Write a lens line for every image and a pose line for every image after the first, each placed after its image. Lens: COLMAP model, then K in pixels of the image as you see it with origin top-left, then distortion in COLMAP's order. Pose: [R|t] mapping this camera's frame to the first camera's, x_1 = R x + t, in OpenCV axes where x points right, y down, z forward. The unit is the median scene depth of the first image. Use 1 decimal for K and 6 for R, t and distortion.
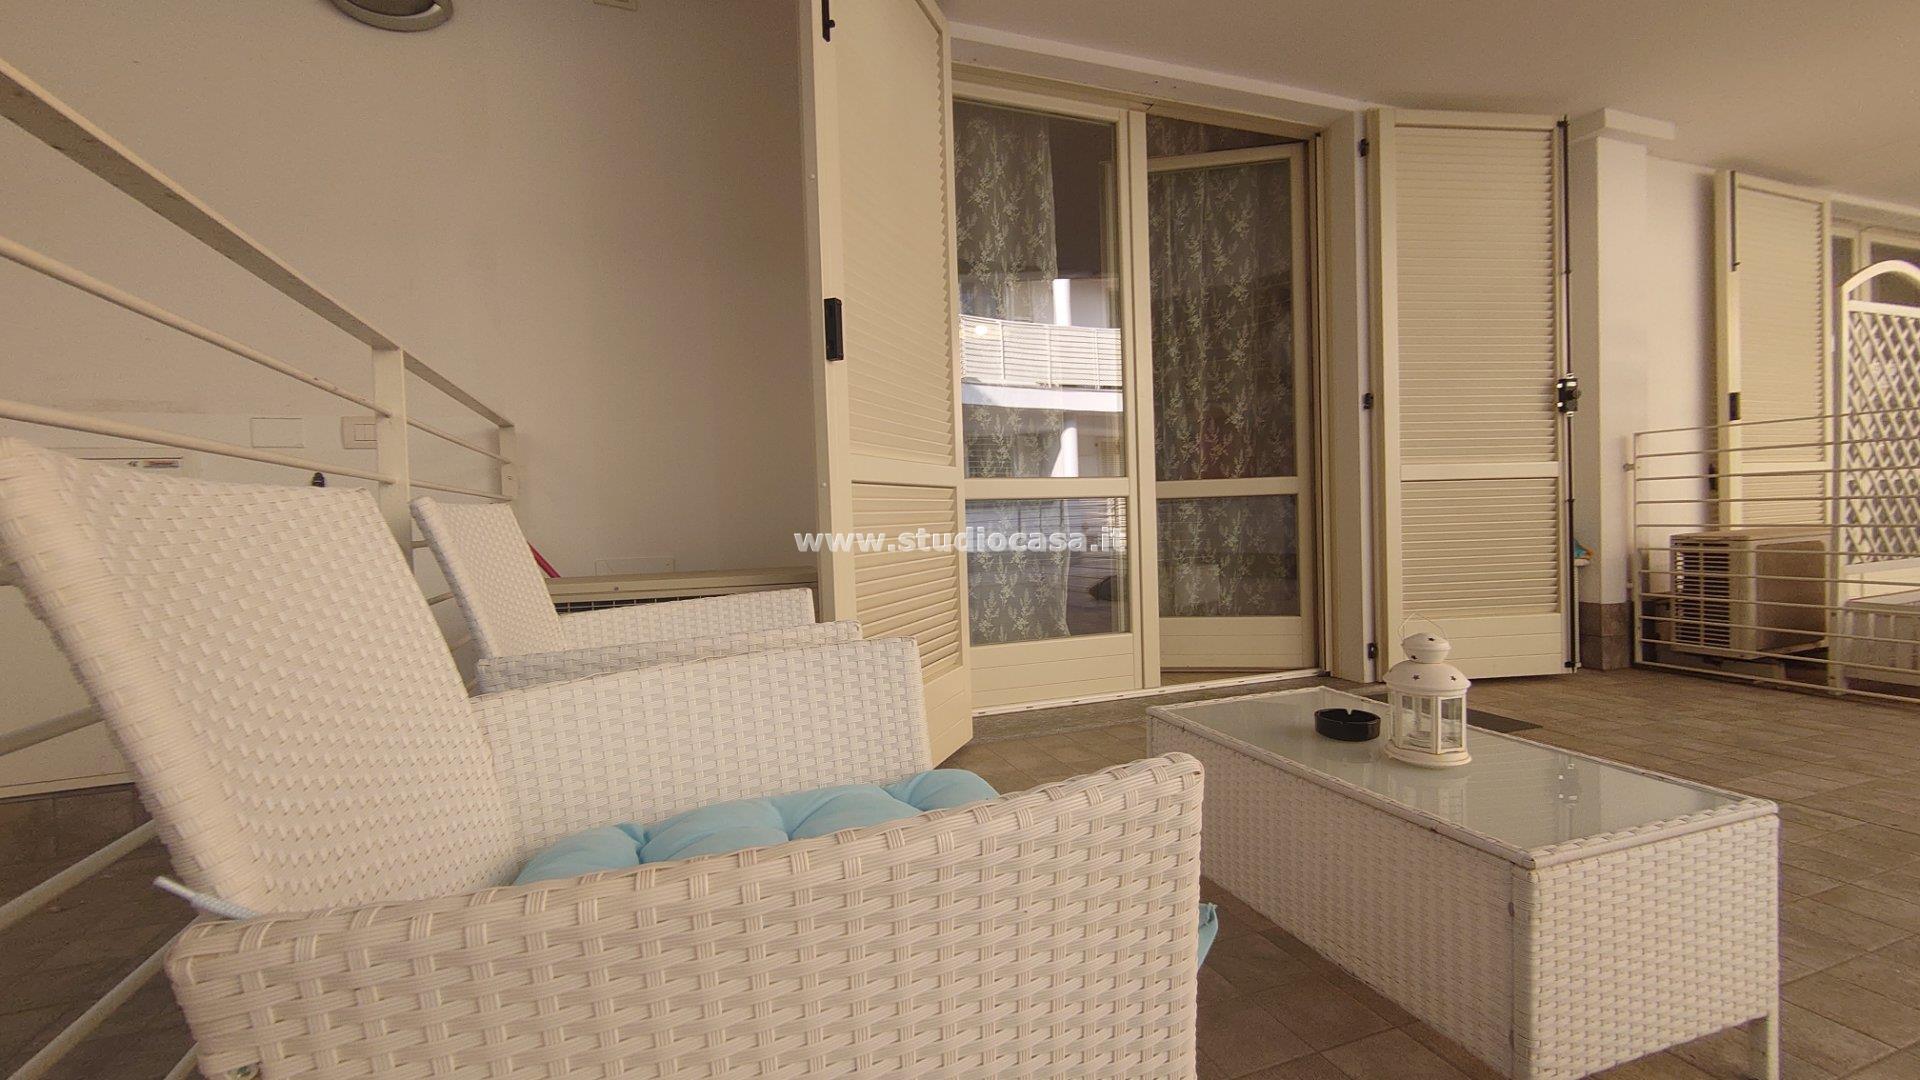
lens RADIAL K [[815.1, 0, 966.6], [0, 815.1, 533.7], [0, 0, 1]] dist [0.004137, -0.001544]
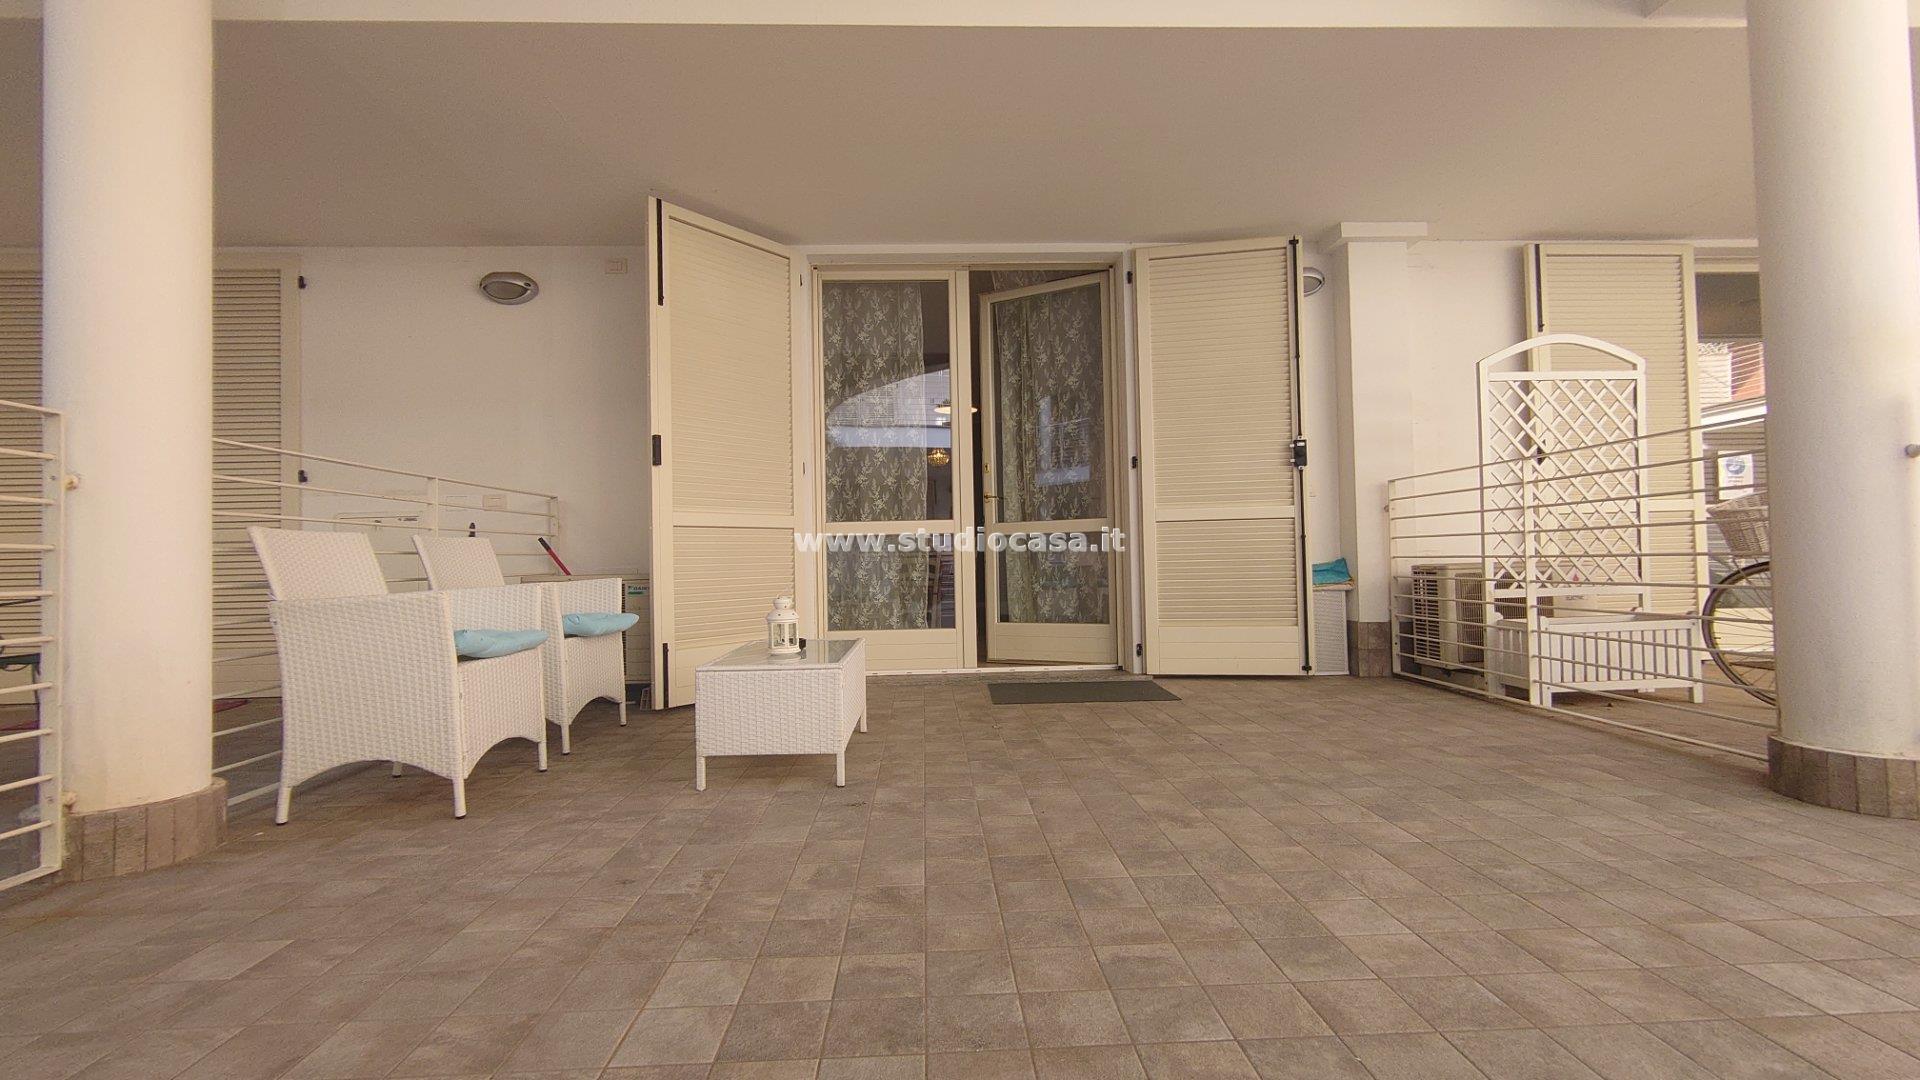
lens RADIAL K [[815.1, 0, 957.5], [0, 815.1, 537.2], [0, 0, 1]] dist [0.004137, -0.001544]
pose [[0.949305, -0.000204, -0.314355, 0.631500], [-0.012837, 0.999141, -0.039413, 0.017019], [0.314093, 0.041451, 0.948487, -0.353028]]
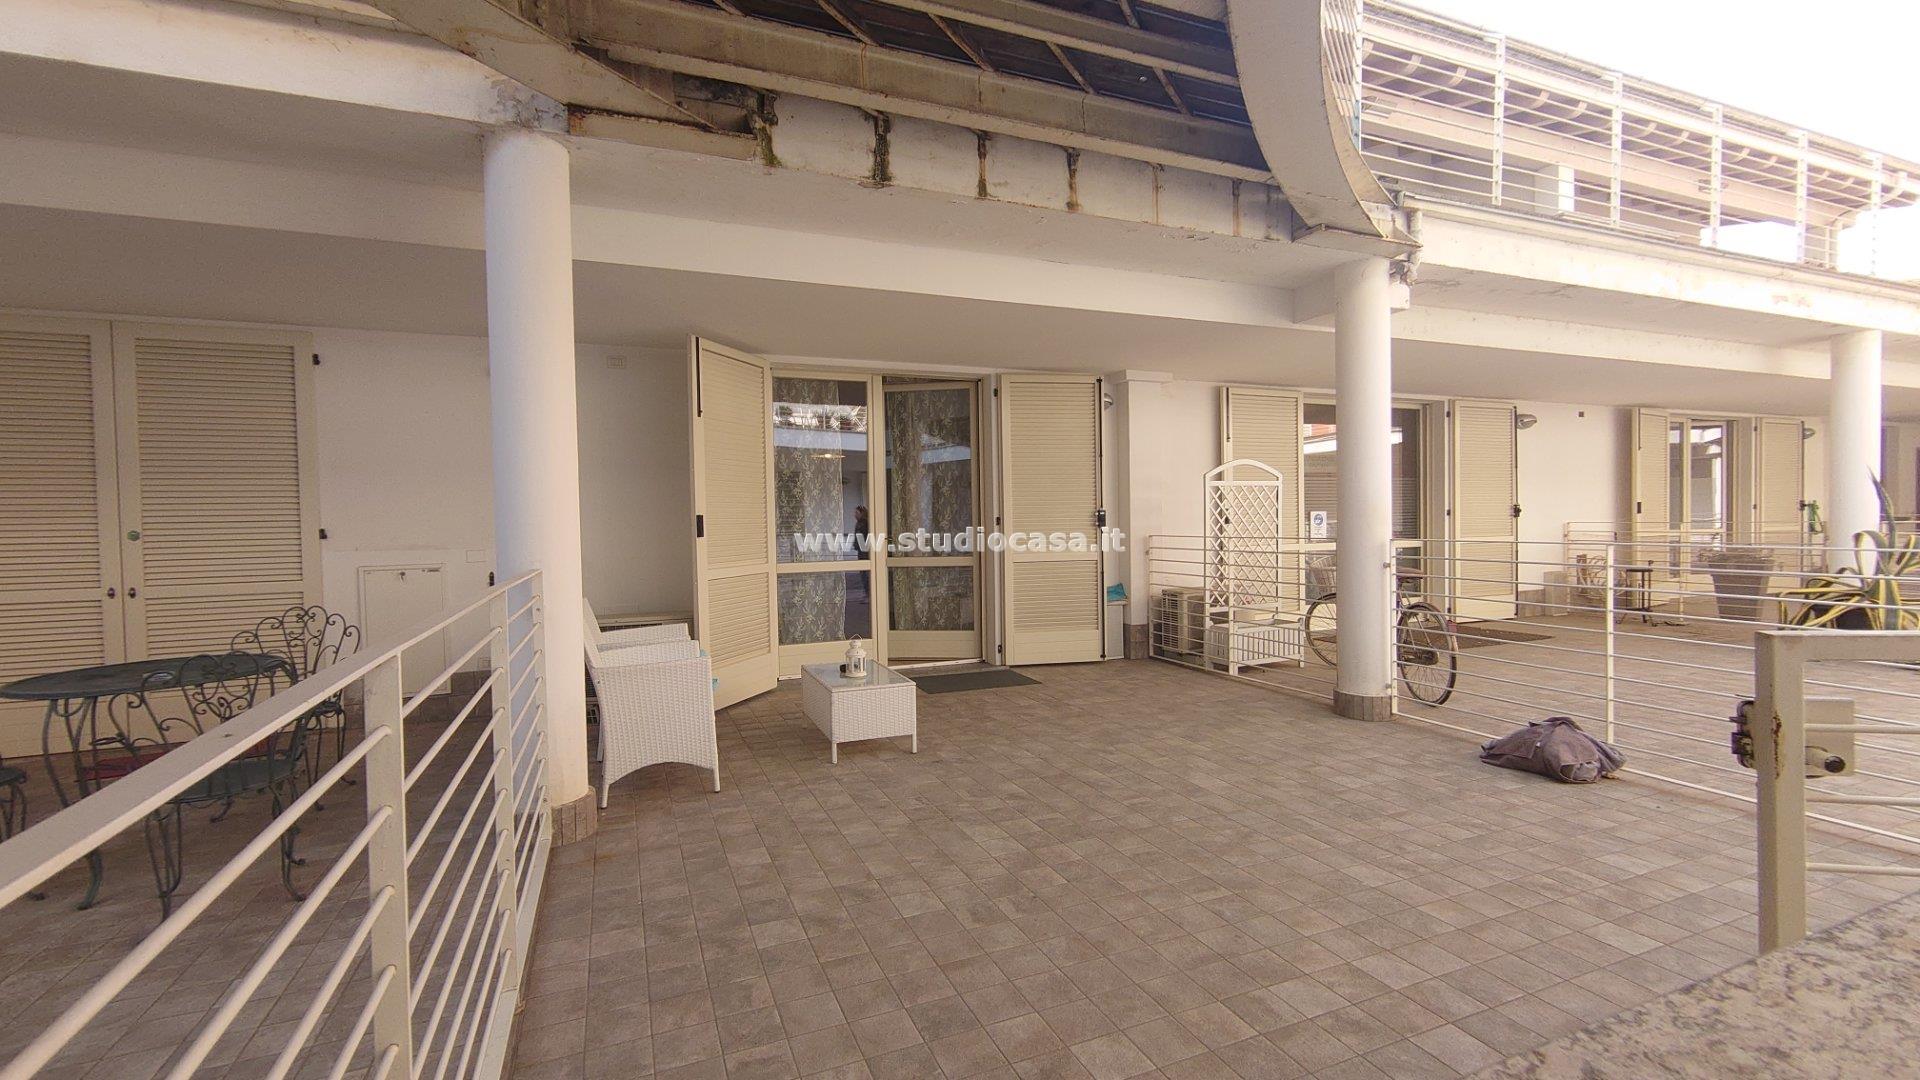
lens RADIAL K [[815.1, 0, 957.5], [0, 815.1, 535.2], [0, 0, 1]] dist [0.004137, -0.001544]
pose [[0.999300, 0.009879, 0.036089, 0.322203], [-0.009708, 0.999941, -0.004909, -0.116736], [-0.036135, 0.004555, 0.999337, -0.940028]]
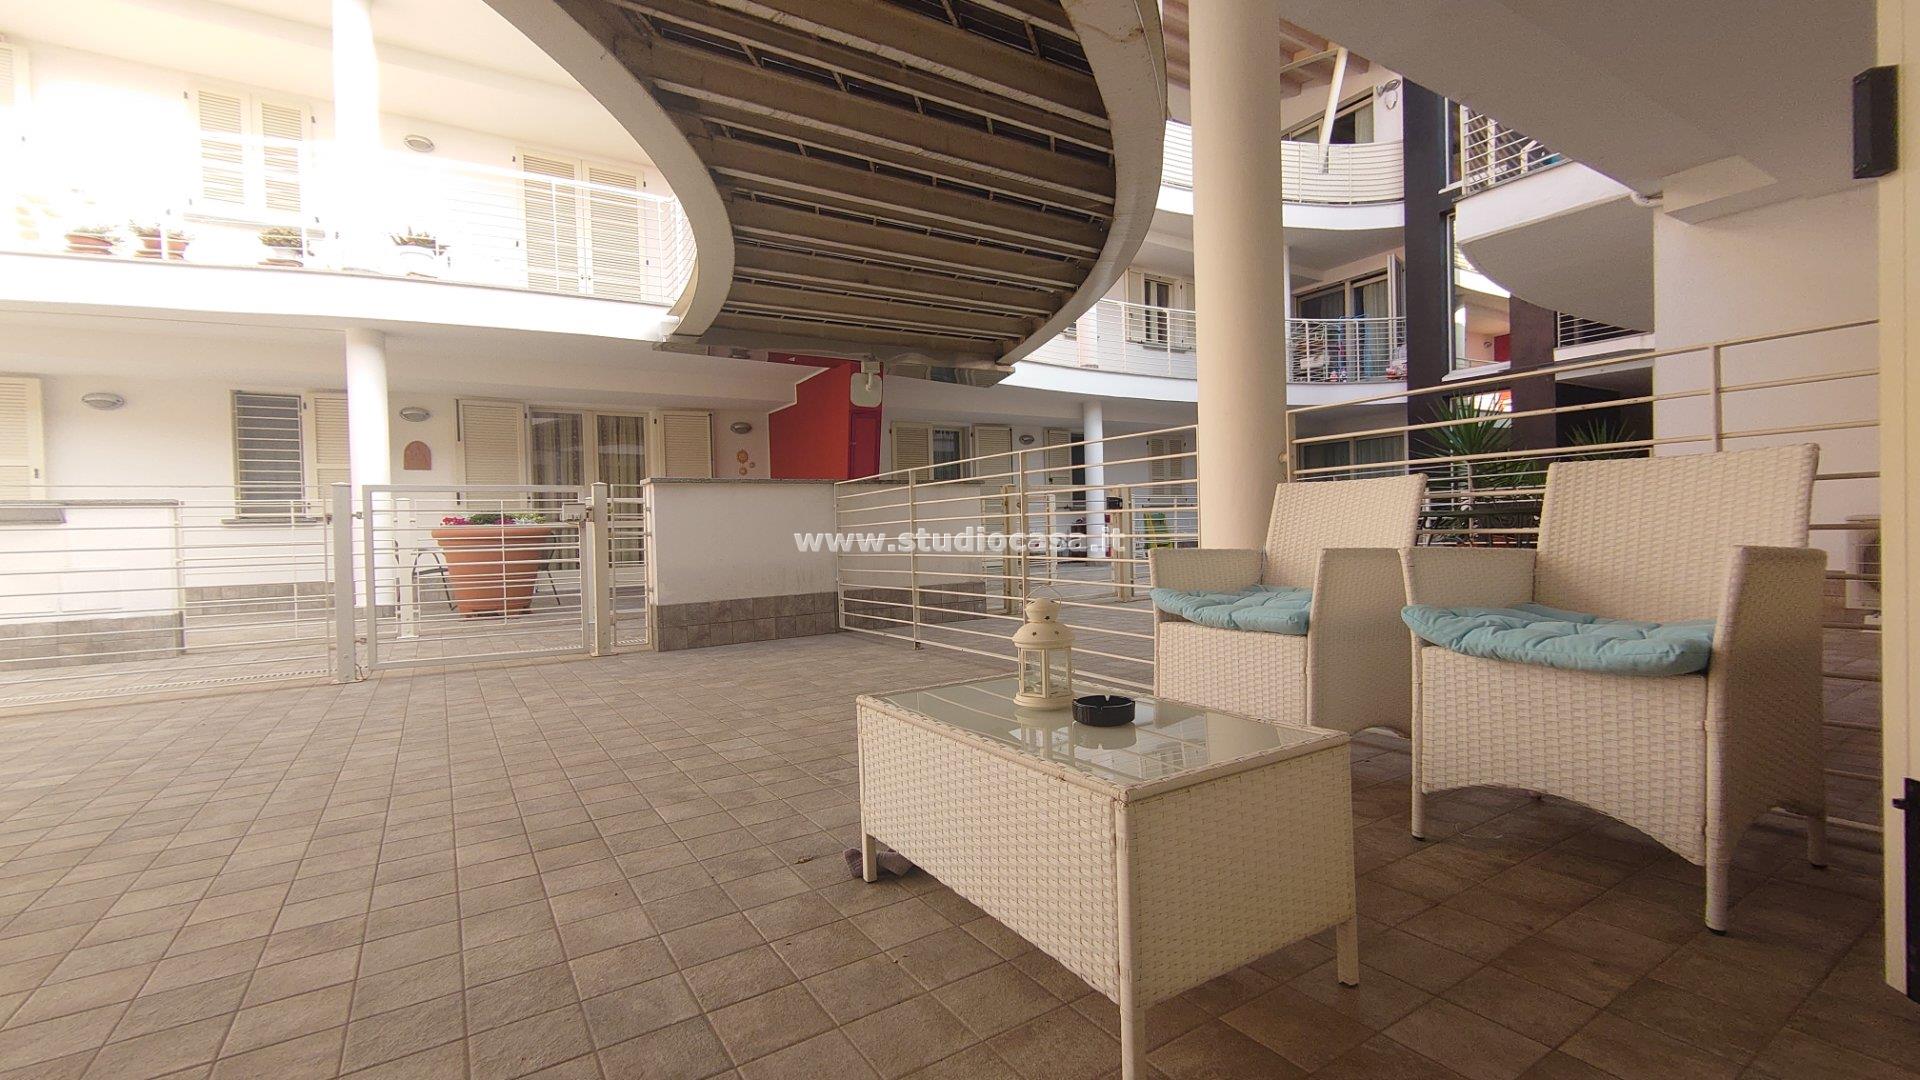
lens RADIAL K [[815.1, 0, 962.9], [0, 815.1, 543.5], [0, 0, 1]] dist [0.004137, -0.001544]
pose [[-0.976047, 0.061254, -0.208756, 0.338680], [0.052990, 0.997582, 0.044960, -0.005566], [0.211006, 0.032821, -0.976934, 0.788631]]
